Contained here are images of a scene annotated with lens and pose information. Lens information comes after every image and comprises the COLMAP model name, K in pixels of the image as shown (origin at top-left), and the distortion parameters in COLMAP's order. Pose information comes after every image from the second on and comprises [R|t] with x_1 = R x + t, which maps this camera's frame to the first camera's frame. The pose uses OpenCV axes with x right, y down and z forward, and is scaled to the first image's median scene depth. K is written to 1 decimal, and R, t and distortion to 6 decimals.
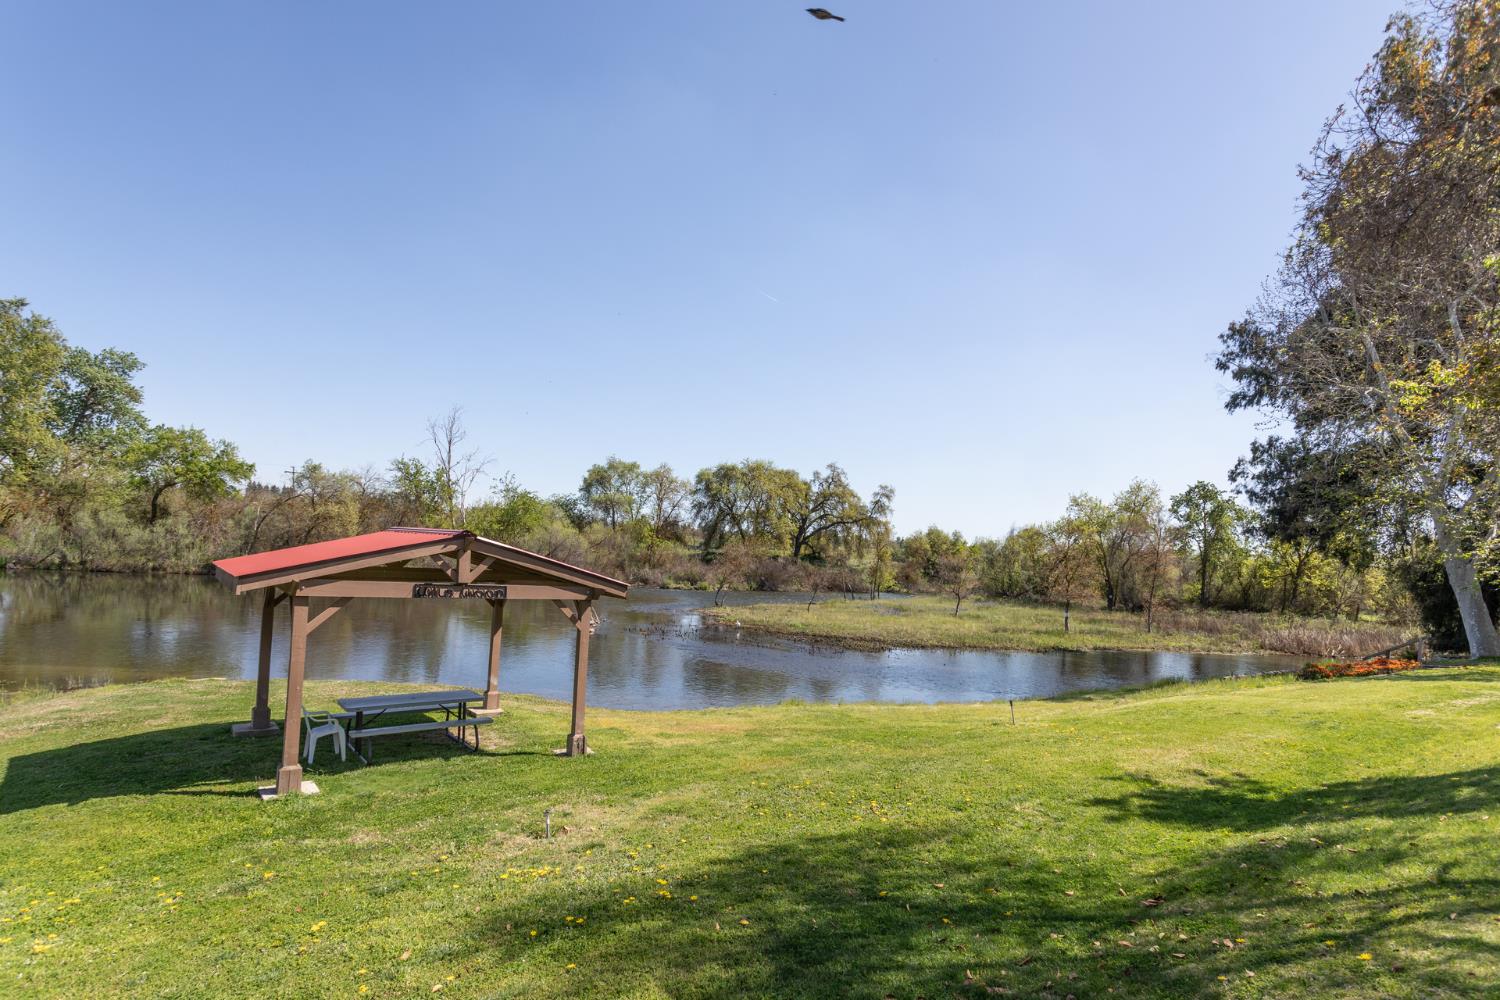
lens RADIAL K [[740.4, 0, 753.8], [0, 740.4, 555.5], [0, 0, 1]] dist [0.005403, 0.001433]
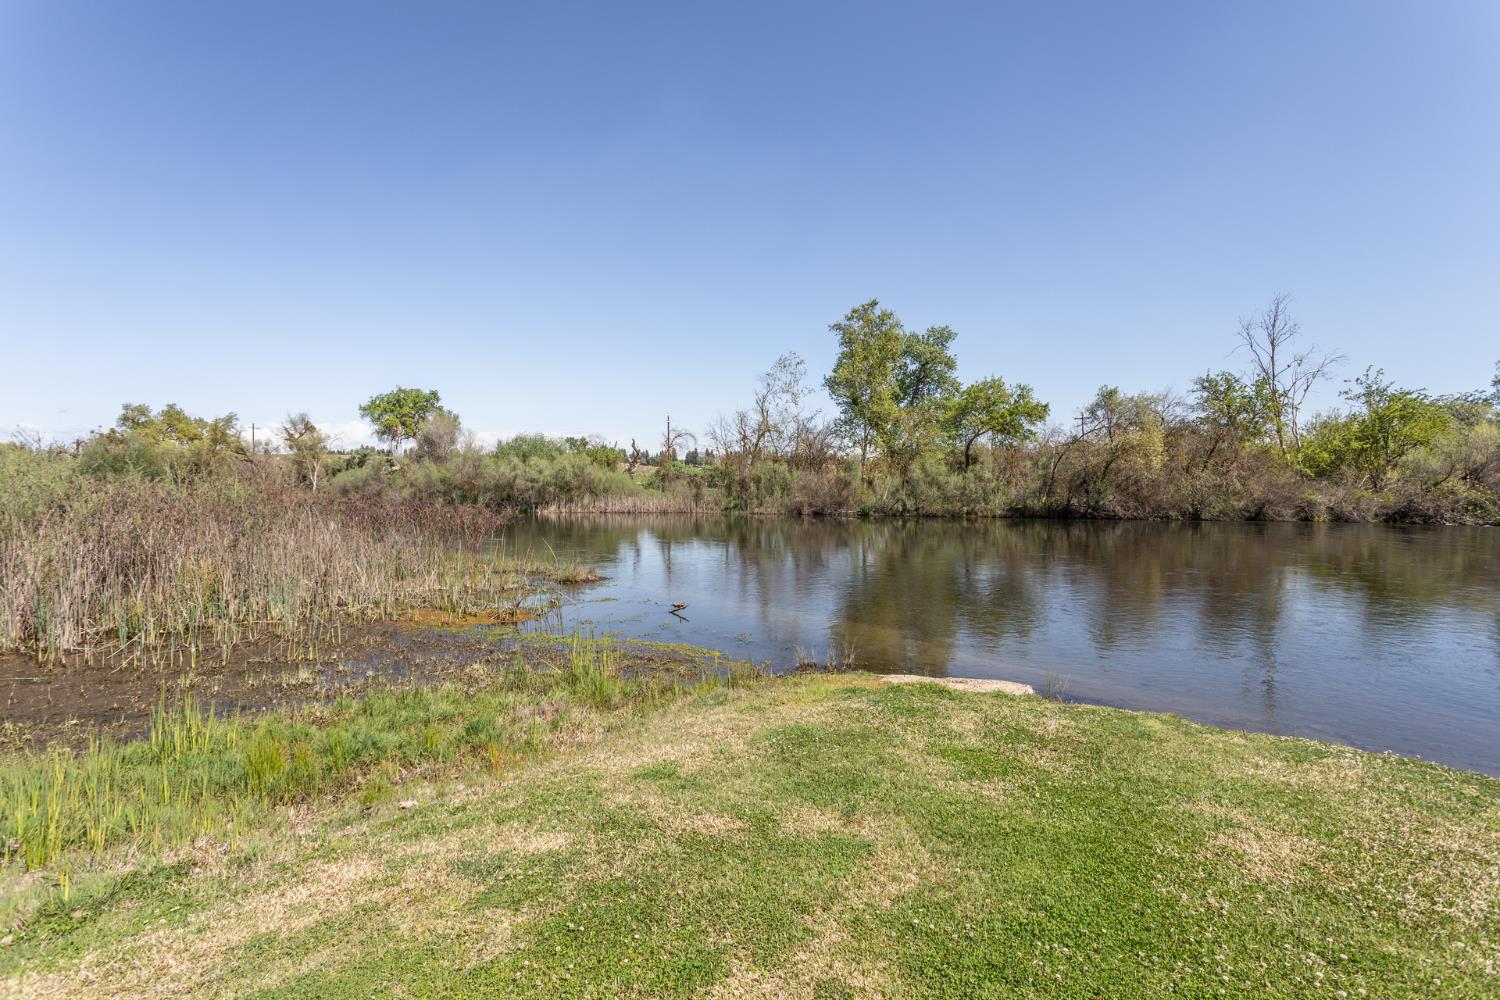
lens RADIAL K [[705.2, 0, 749.4], [0, 705.2, 502.5], [0, 0, 1]] dist [0.002116, 0.000700]
pose [[0.543106, -0.044364, -0.838491, -0.113372], [0.037506, 0.998888, -0.028557, 0.016053], [0.838826, -0.015939, 0.544166, 0.163413]]
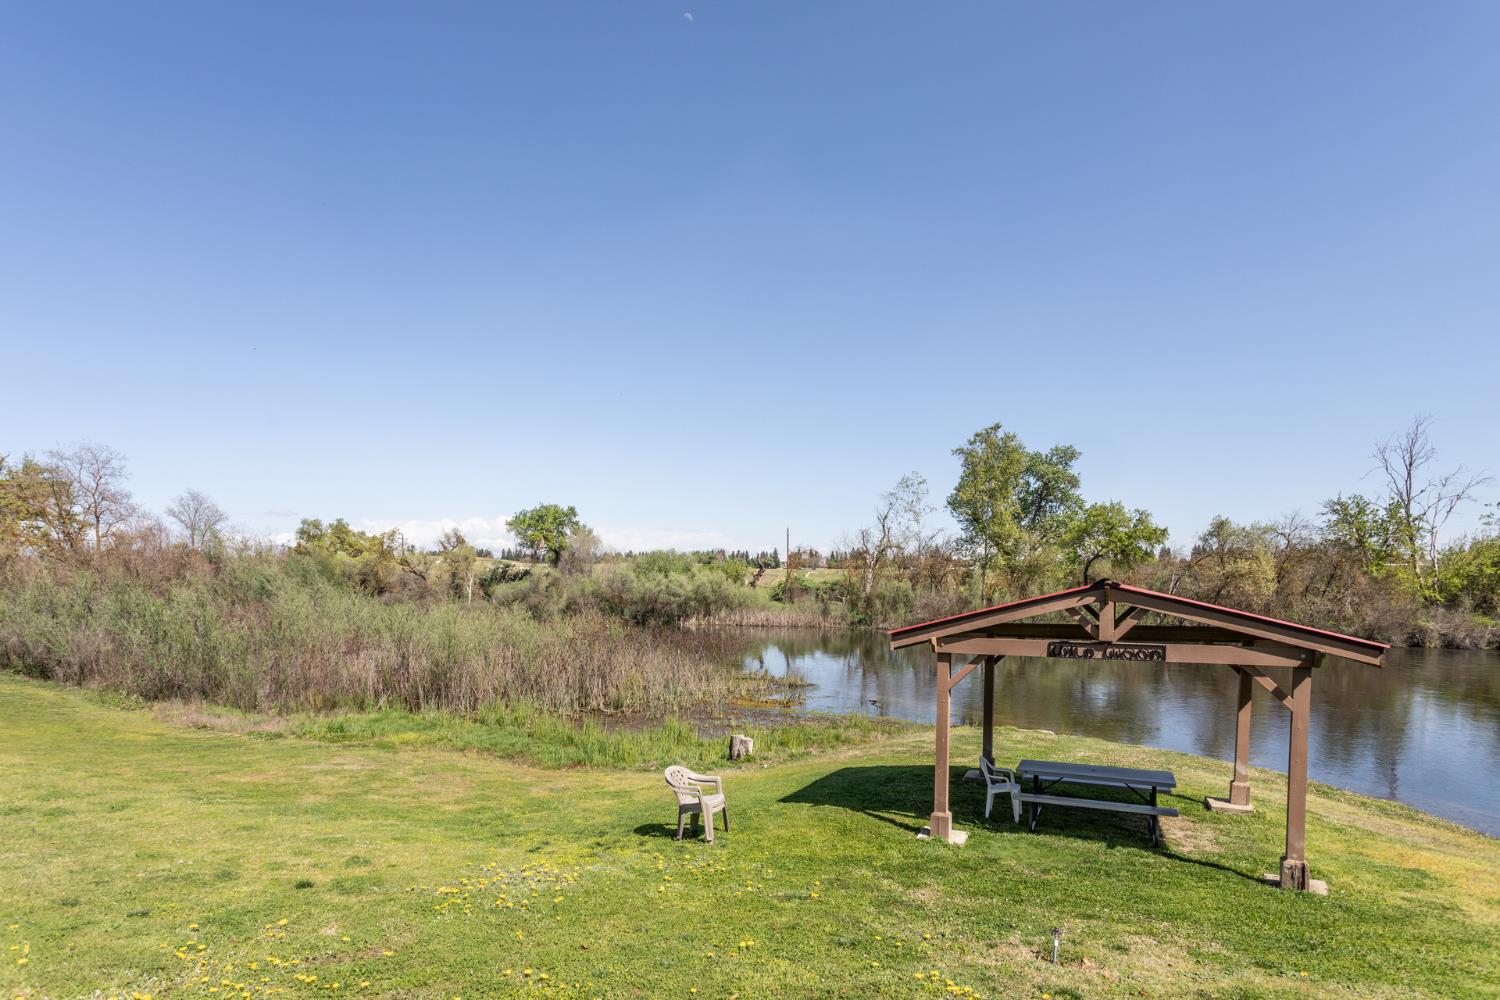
lens RADIAL K [[772.2, 0, 753.3], [0, 772.2, 623.1], [0, 0, 1]] dist [0.014785, 0.001087]
pose [[0.431383, -0.018330, -0.901982, 0.031111], [0.023551, 0.999682, -0.009052, 0.001996], [0.901861, -0.017337, 0.431678, 0.033965]]
